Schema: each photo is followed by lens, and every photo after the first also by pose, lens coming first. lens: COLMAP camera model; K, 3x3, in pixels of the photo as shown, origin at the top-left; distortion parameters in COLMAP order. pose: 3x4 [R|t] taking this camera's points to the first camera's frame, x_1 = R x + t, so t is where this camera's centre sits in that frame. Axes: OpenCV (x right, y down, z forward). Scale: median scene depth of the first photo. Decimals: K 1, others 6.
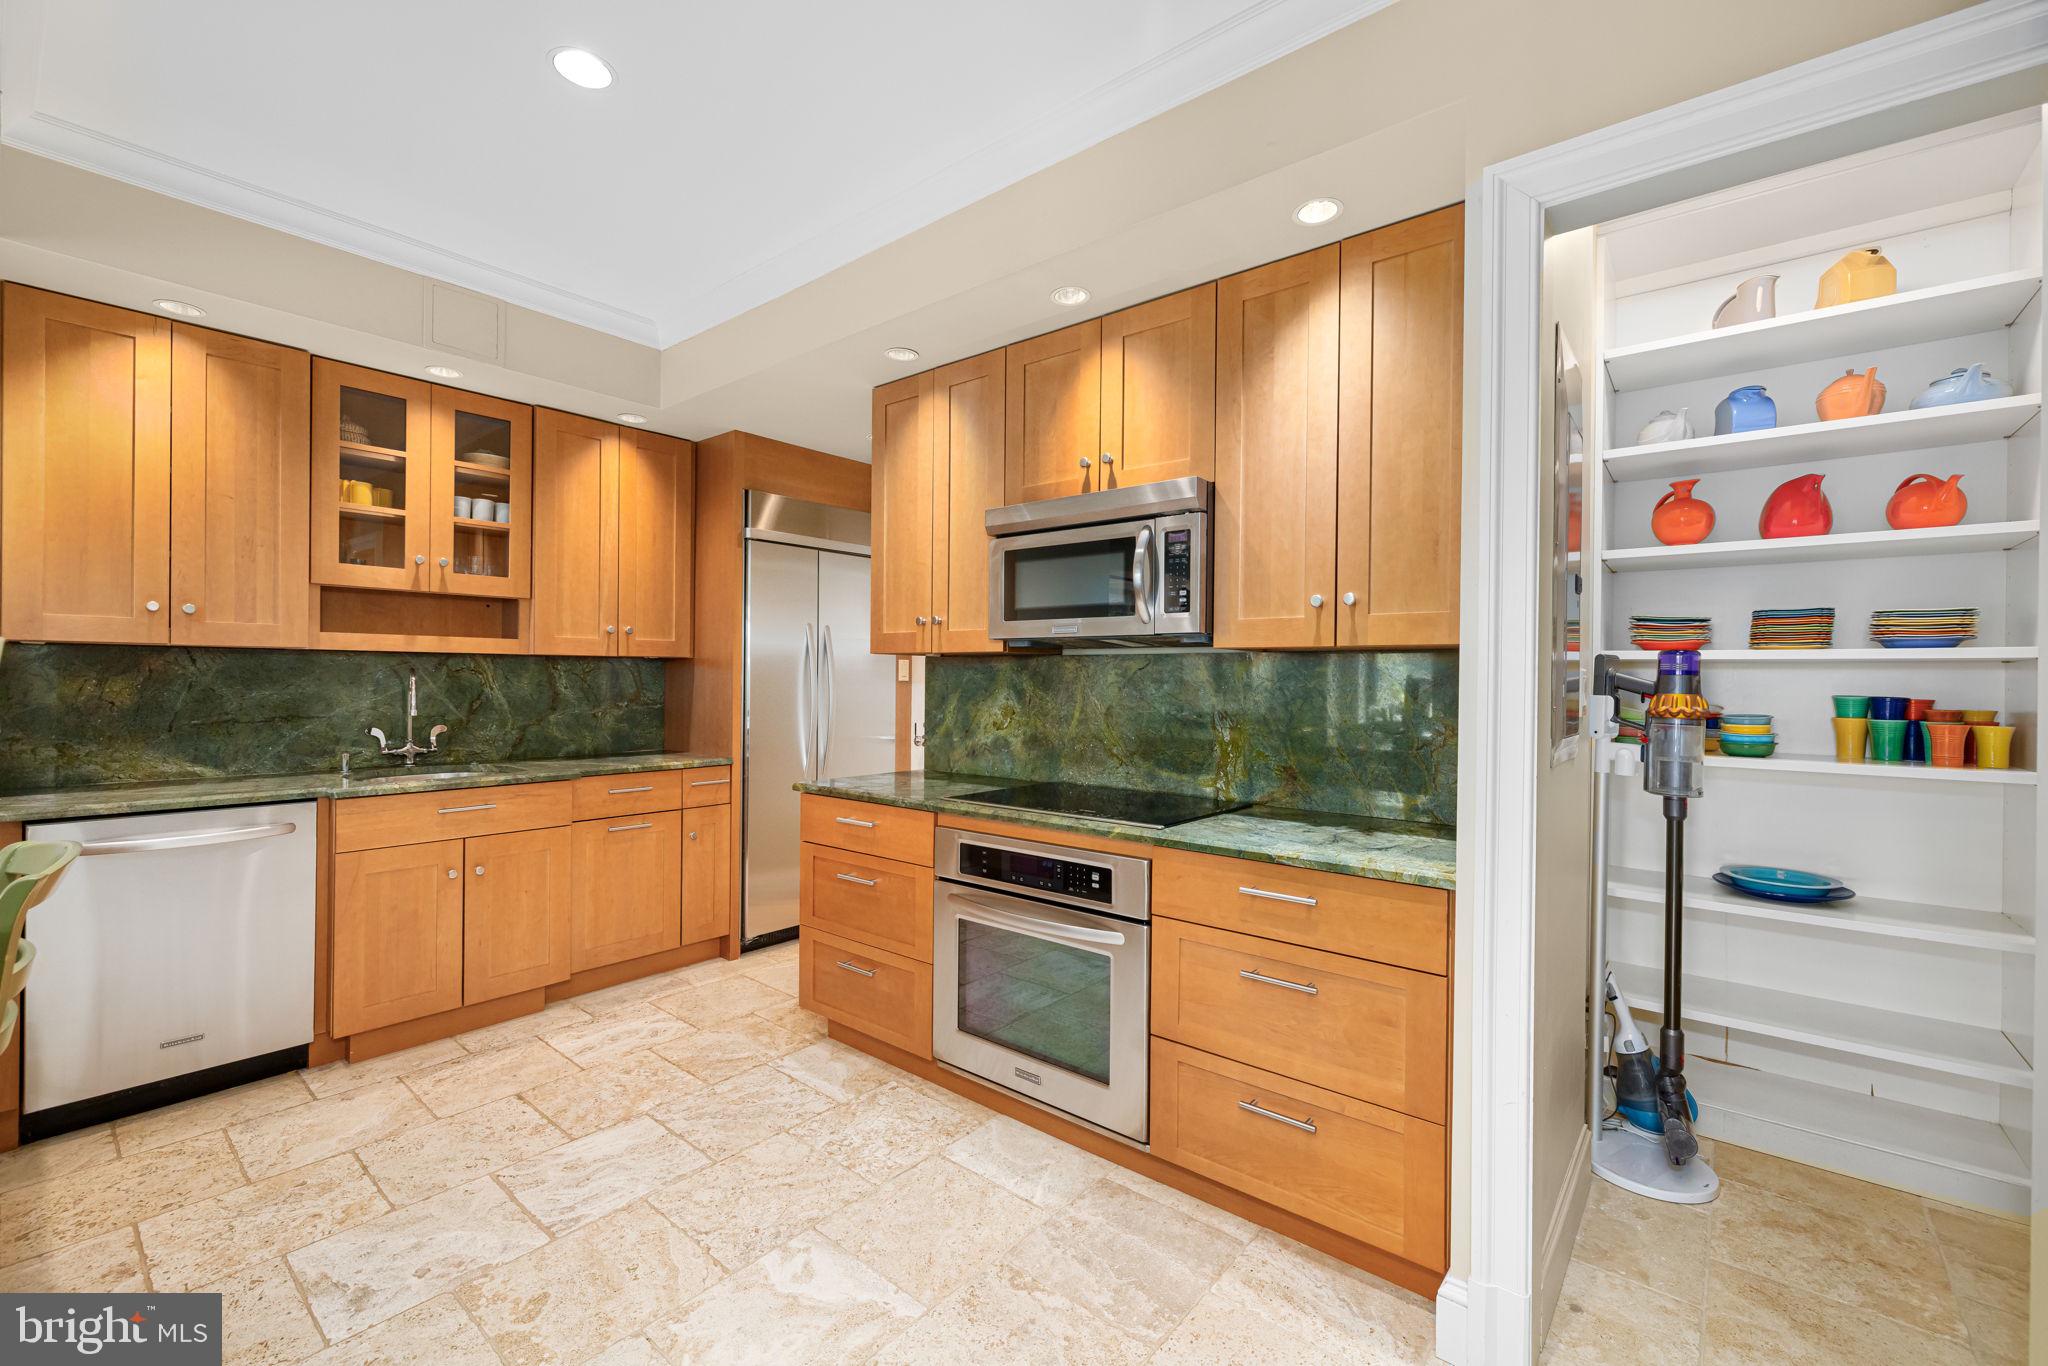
lens RADIAL K [[848.9, 0, 1029.5], [0, 848.9, 678.9], [0, 0, 1]] dist [-0.000542, -0.000080]
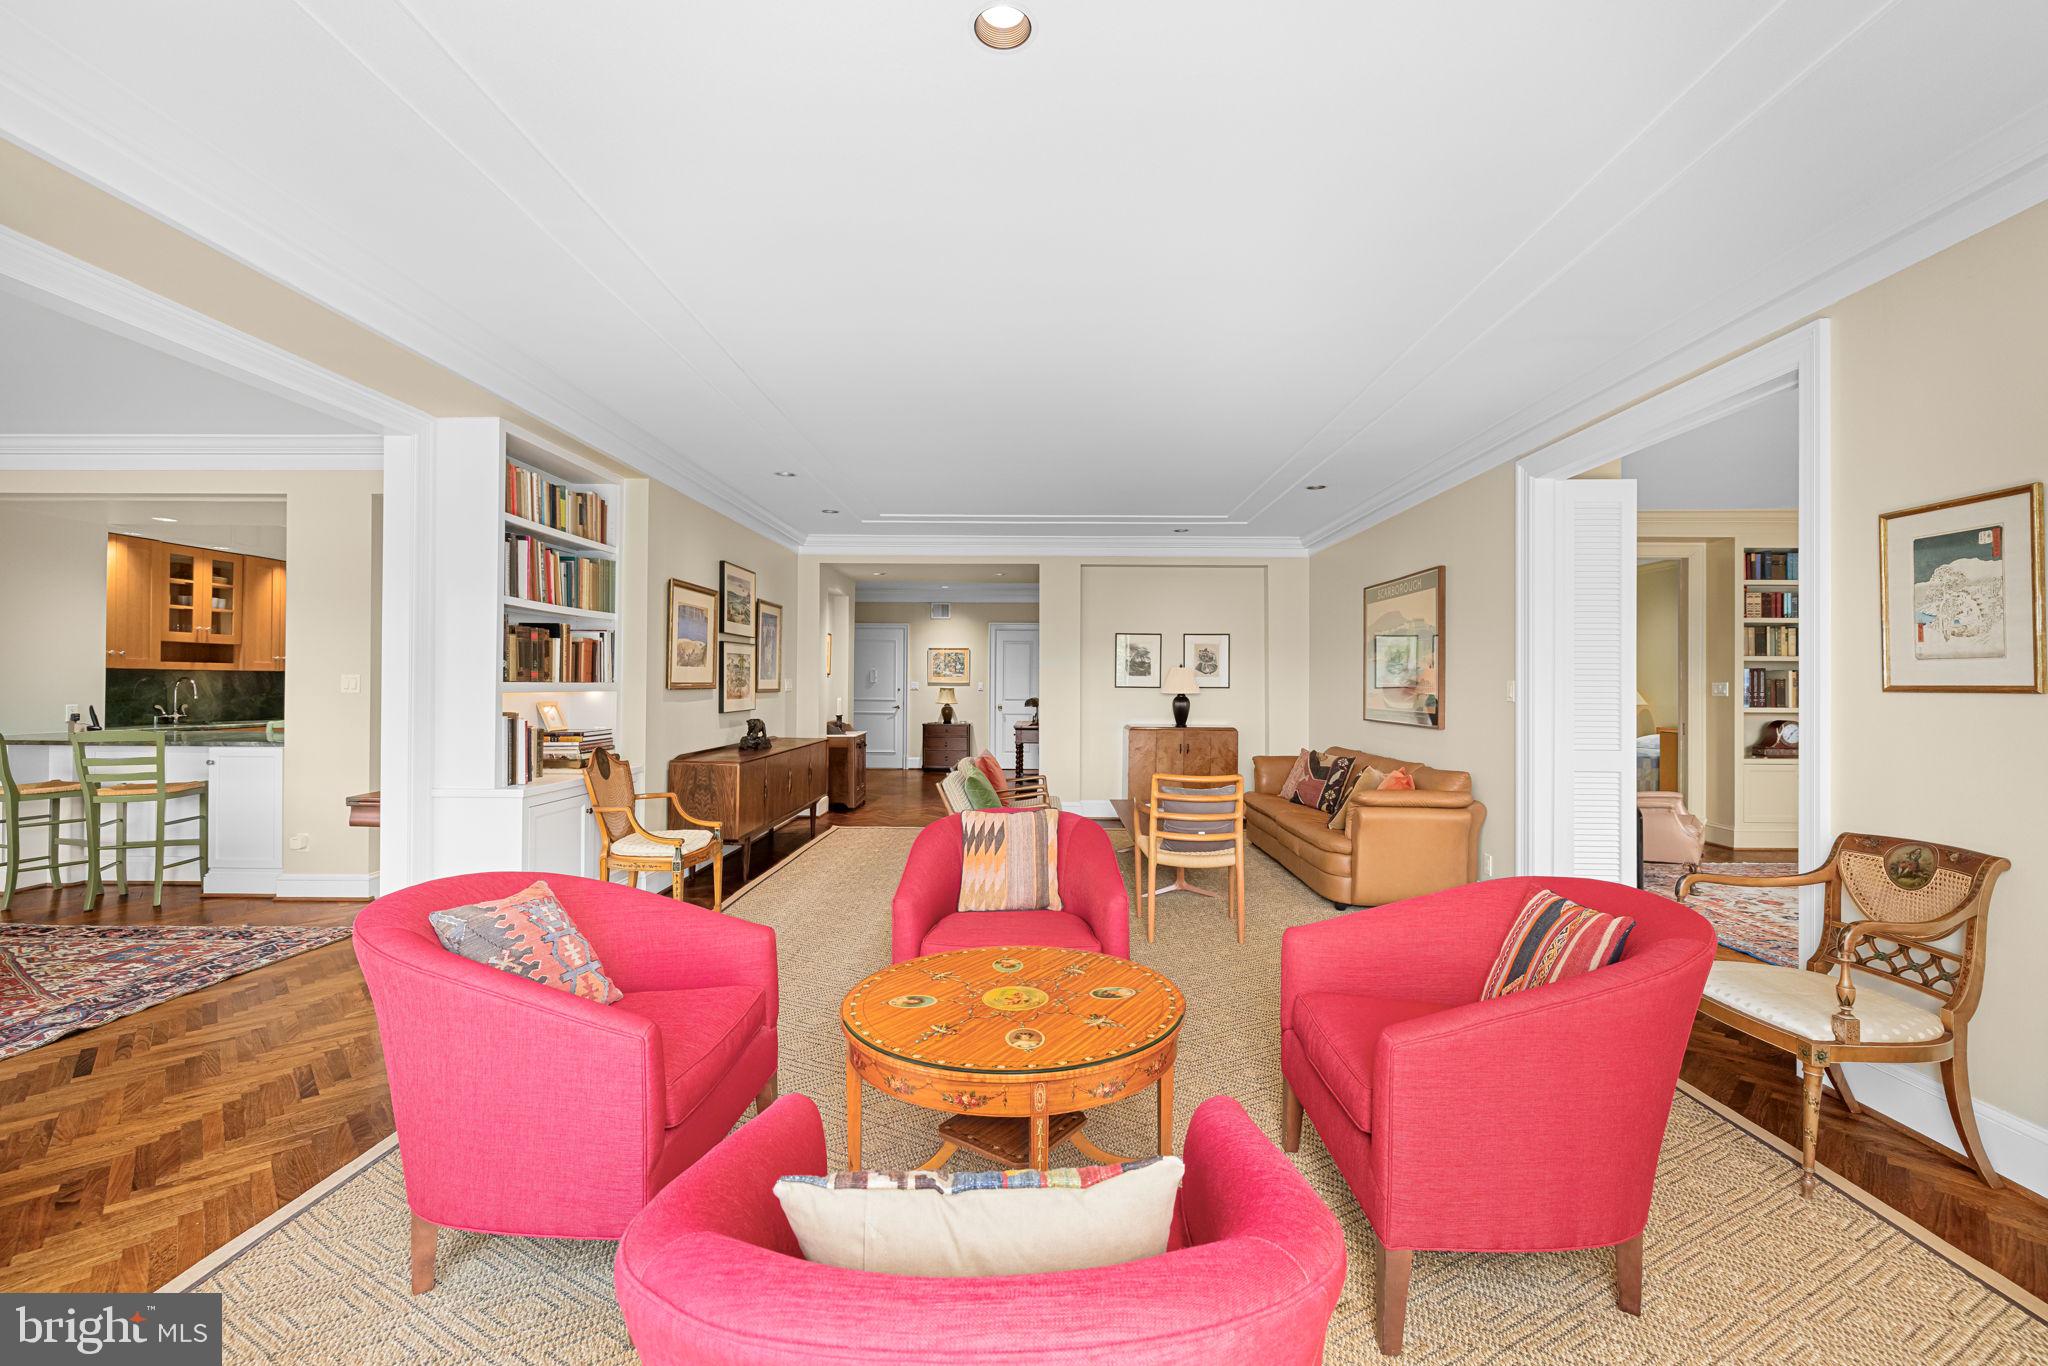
lens RADIAL K [[860.9, 0, 1029.1], [0, 860.9, 678.7], [0, 0, 1]] dist [-0.000121, 0.000140]
pose [[0.790562, -0.001103, 0.612382, -0.427204], [0.003062, 0.999993, -0.002152, 0.002722], [-0.612375, 0.003576, 0.790559, -2.393559]]
